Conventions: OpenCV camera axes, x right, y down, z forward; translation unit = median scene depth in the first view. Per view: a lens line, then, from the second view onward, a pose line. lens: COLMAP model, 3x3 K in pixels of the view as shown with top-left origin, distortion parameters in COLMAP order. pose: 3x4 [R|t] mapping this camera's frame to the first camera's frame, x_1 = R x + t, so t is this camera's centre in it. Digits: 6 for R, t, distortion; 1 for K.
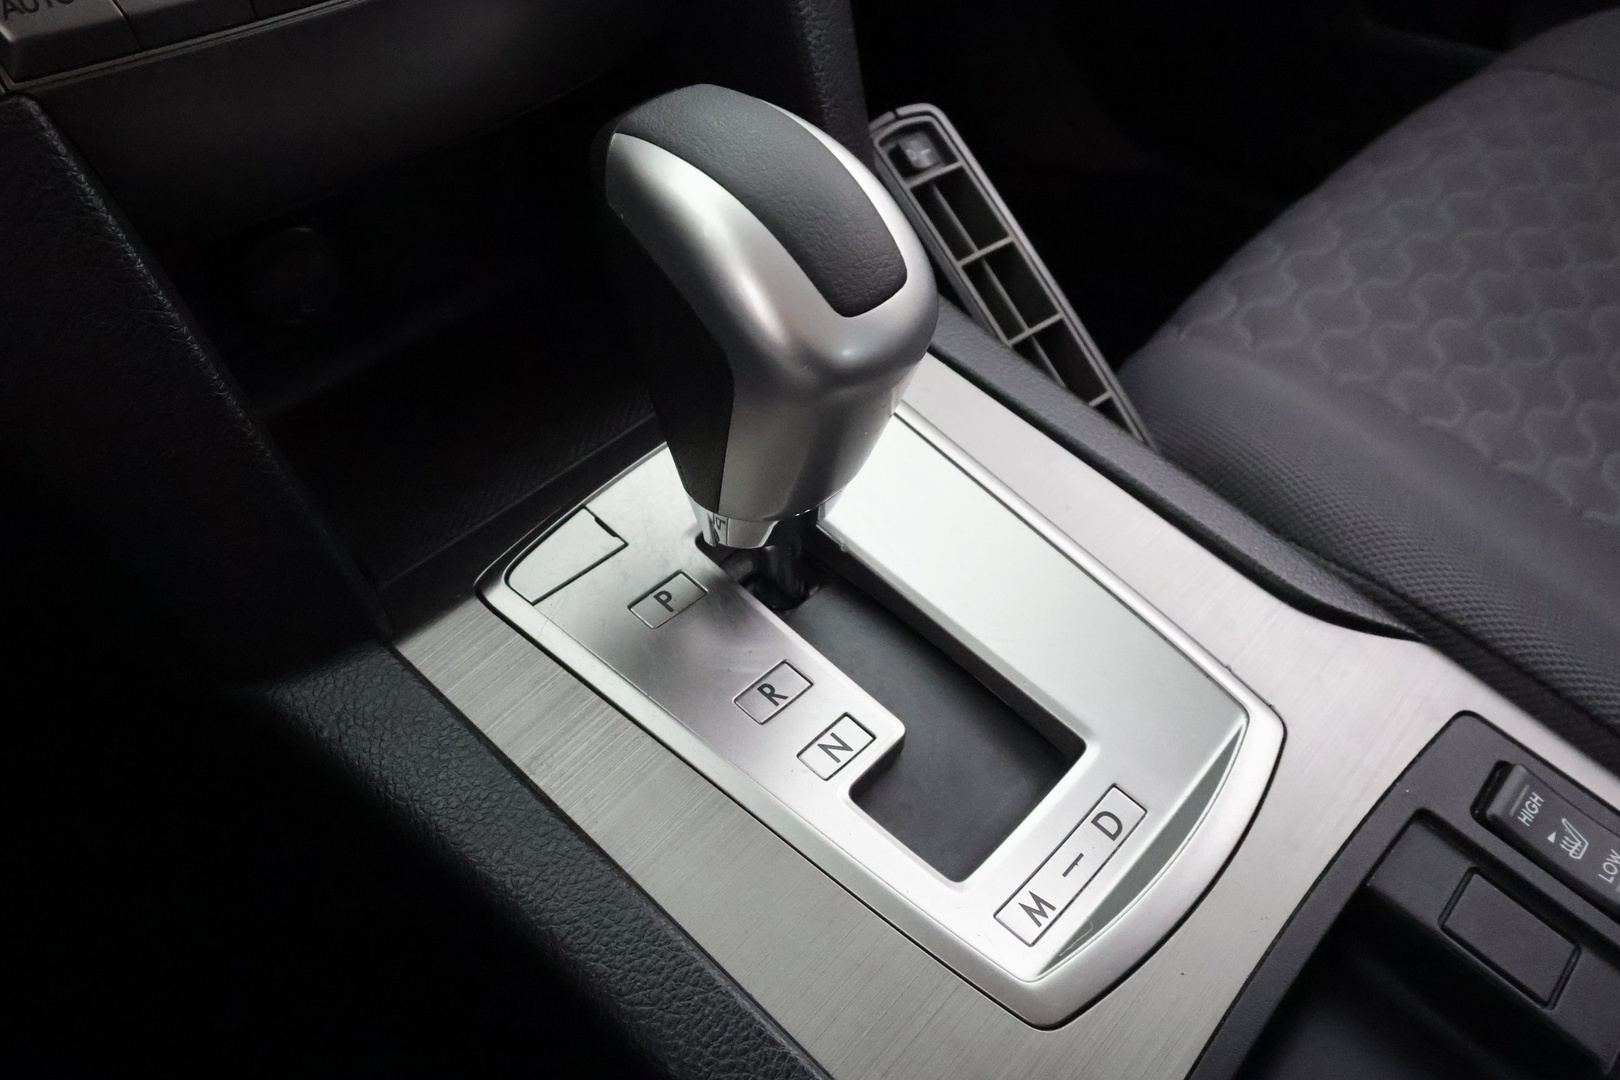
lens RADIAL K [[1274.1, 0, 810.0], [0, 1274.1, 540.0], [0, 0, 1]] dist [0.000040, 0.000468]
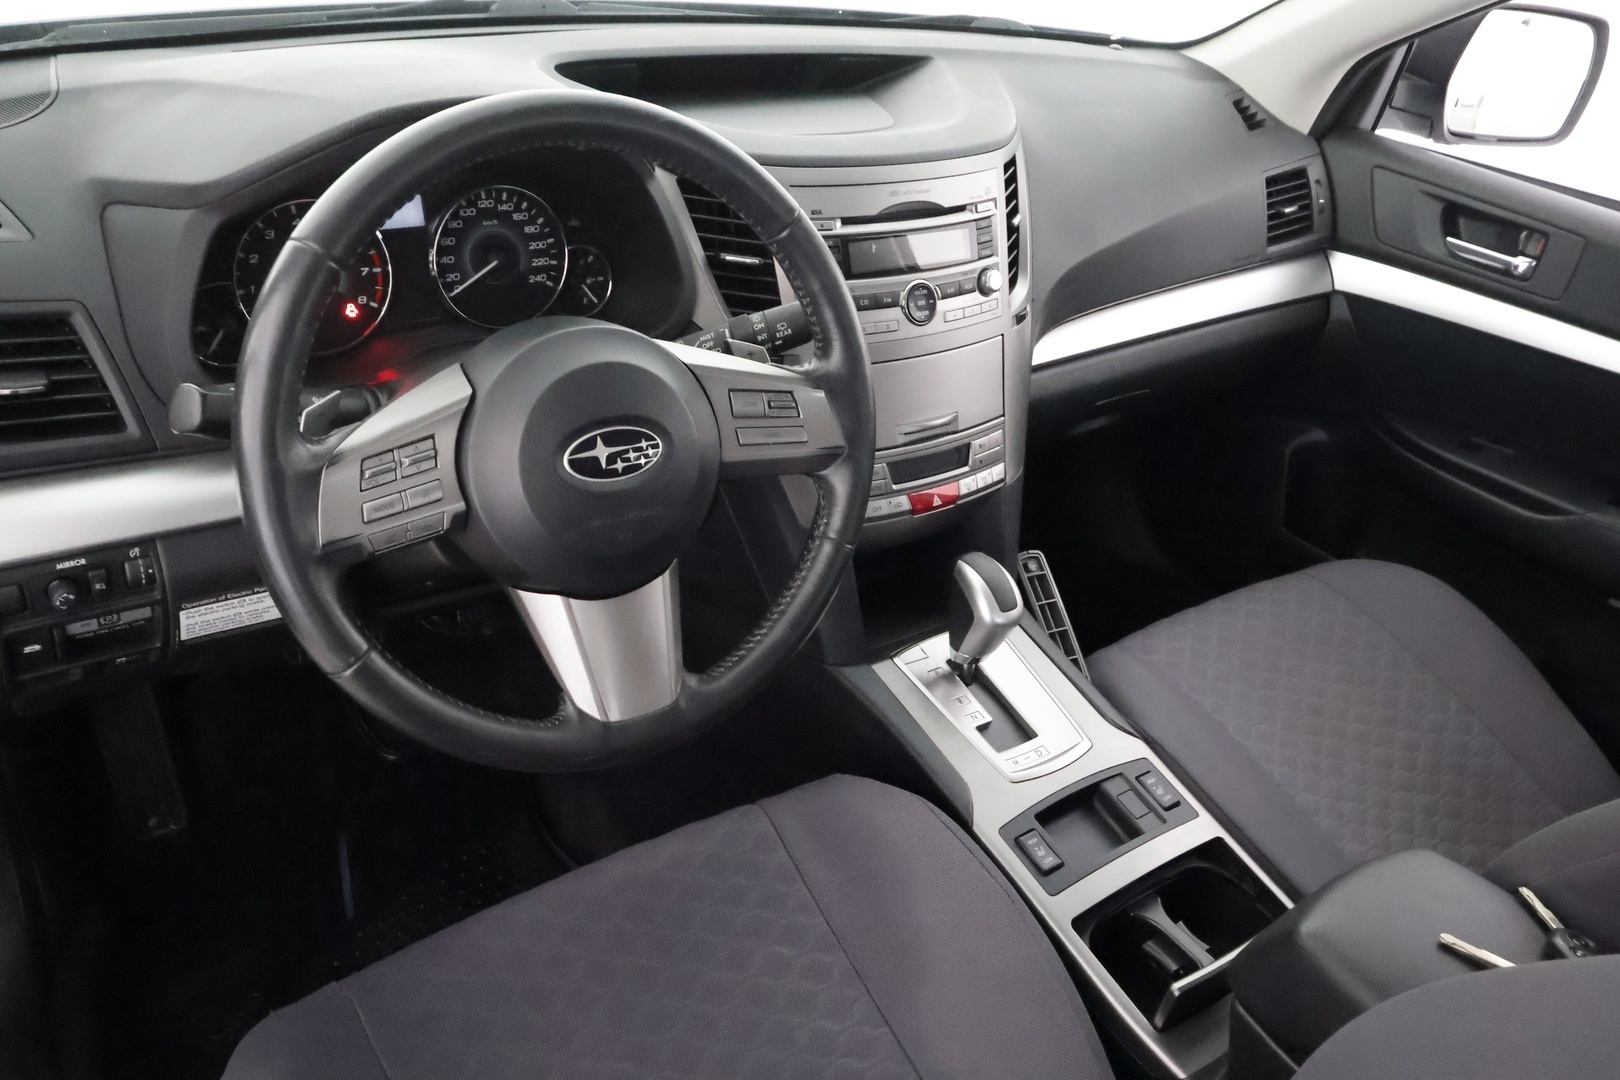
lens RADIAL K [[1274.1, 0, 810.0], [0, 1274.1, 540.0], [0, 0, 1]] dist [0.000040, 0.000468]
pose [[0.967239, 0.231356, -0.104516, -0.167284], [-0.247864, 0.949628, -0.191755, 0.474668], [0.054888, 0.211378, 0.975862, -2.692496]]
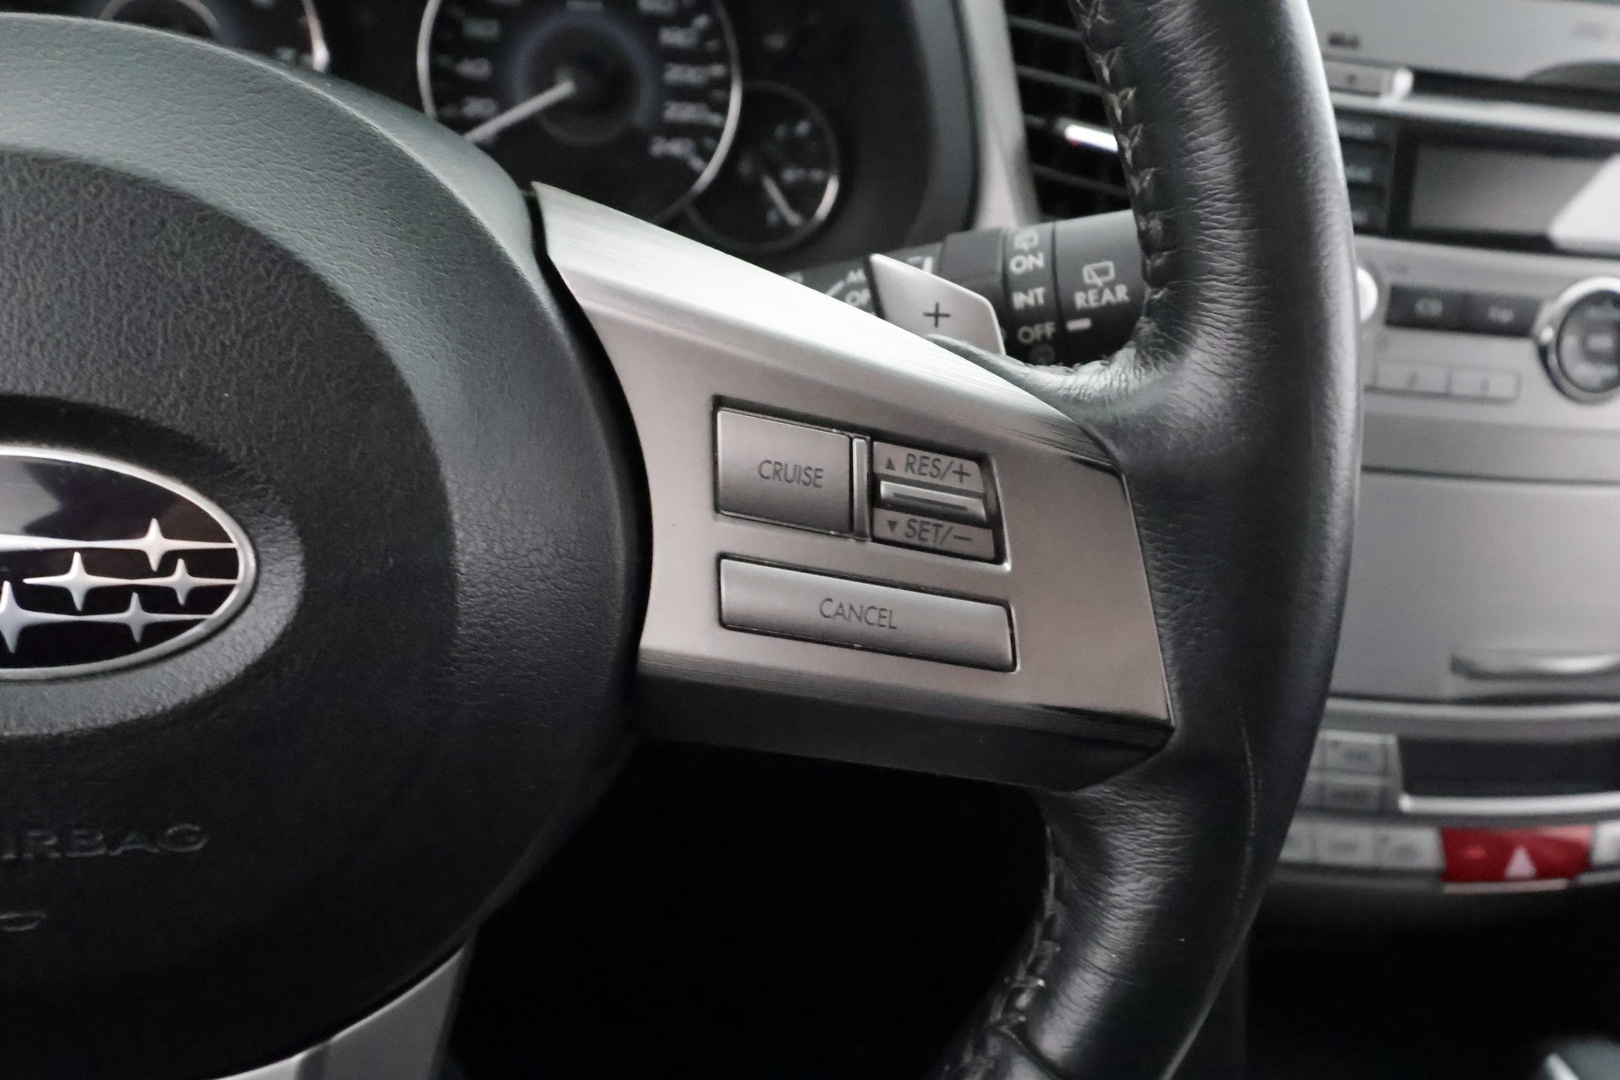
lens RADIAL K [[1308.9, 0, 823.8], [0, 1308.9, 540.3], [0, 0, 1]] dist [0.007267, 0.000109]
pose [[0.774068, 0.422126, -0.471835, -0.284960], [-0.522939, 0.846404, -0.100674, -0.178814], [0.356866, 0.324670, 0.875920, -0.773424]]
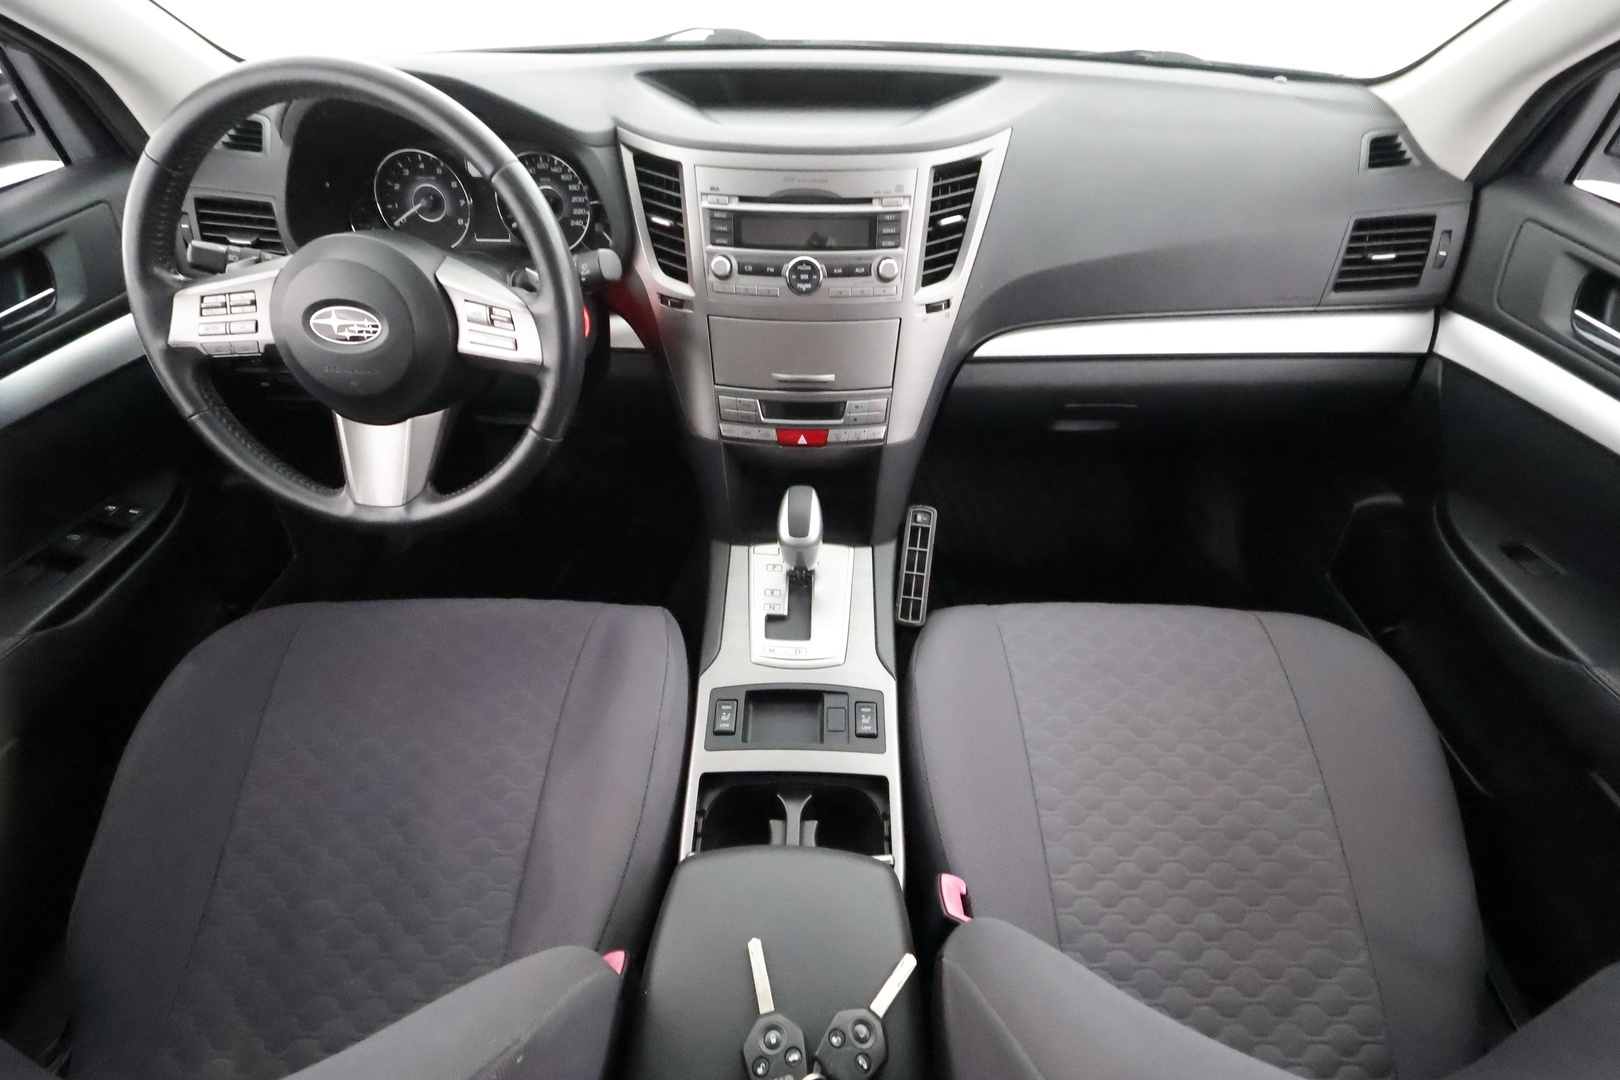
lens RADIAL K [[750.6, 0, 800.3], [0, 750.6, 540.9], [0, 0, 1]] dist [-0.016840, 0.013994]
pose [[0.653713, 0.530411, -0.539744, 1.436117], [-0.533538, 0.828856, 0.168327, -0.570008], [0.536653, 0.177936, 0.824829, -1.331342]]
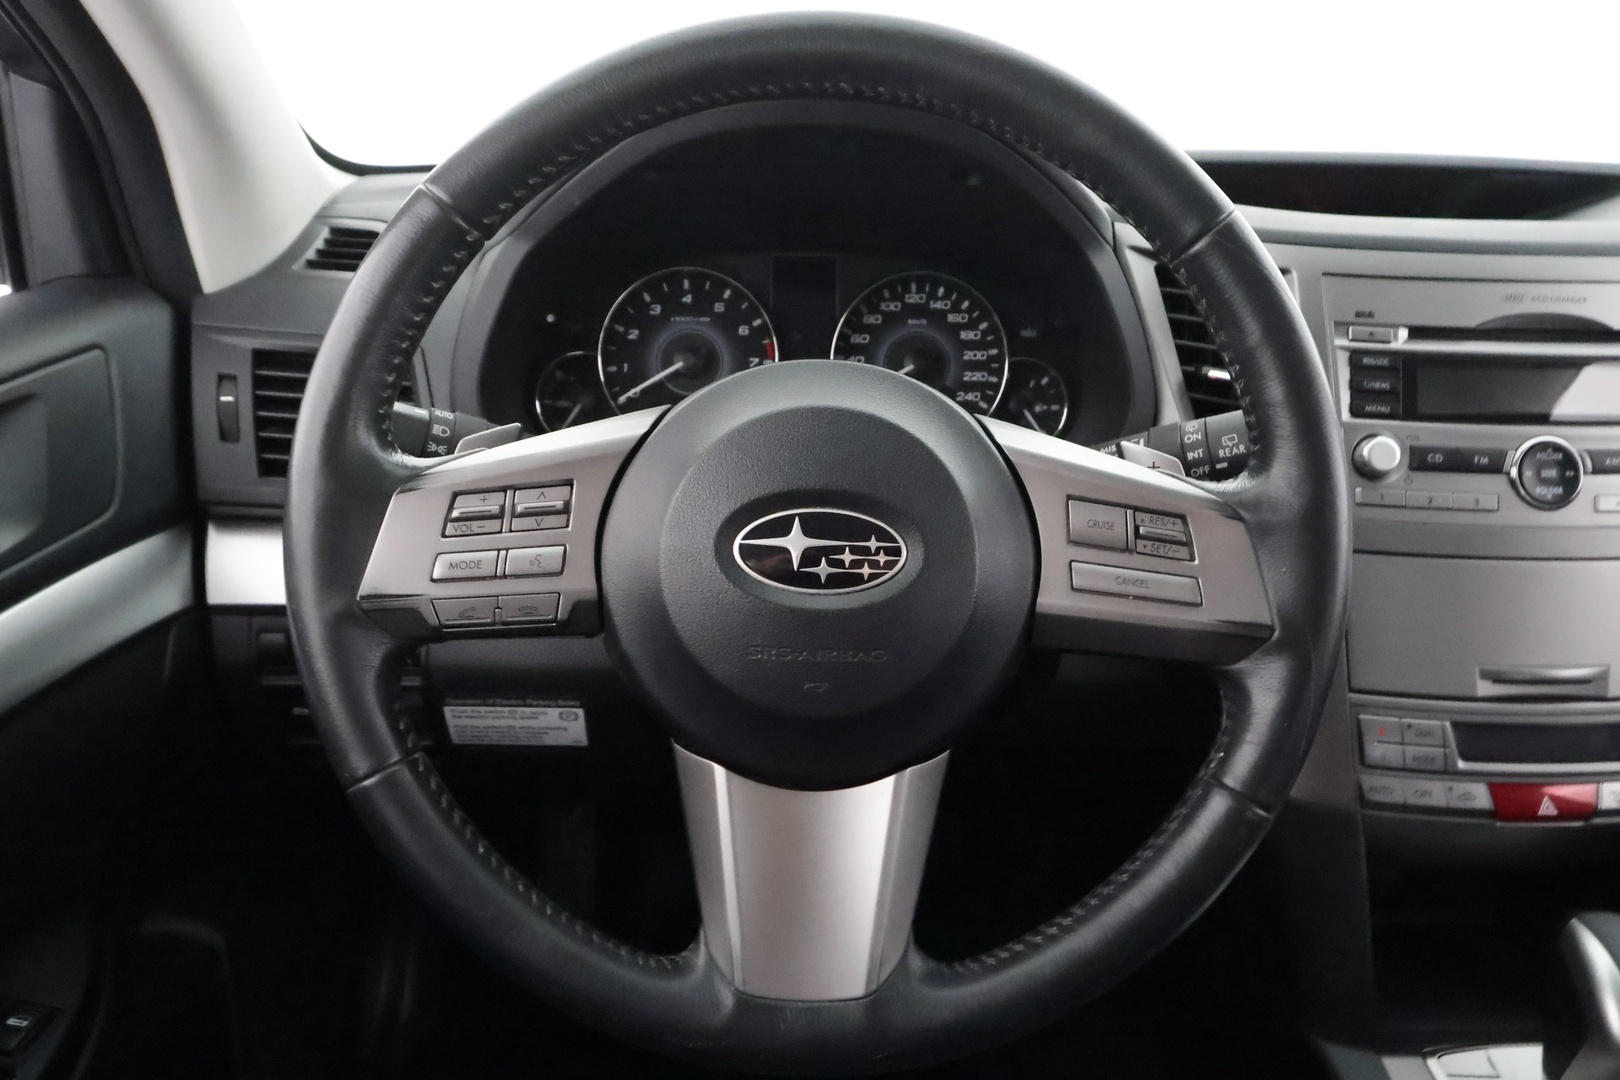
lens RADIAL K [[1190.3, 0, 810.0], [0, 1190.3, 540.0], [0, 0, 1]] dist [-0.002868, 0.002751]
pose [[0.699004, 0.299718, -0.649278, 0.075560], [-0.516164, 0.839850, -0.168007, 0.180925], [0.494942, 0.452572, 0.741762, -1.447660]]
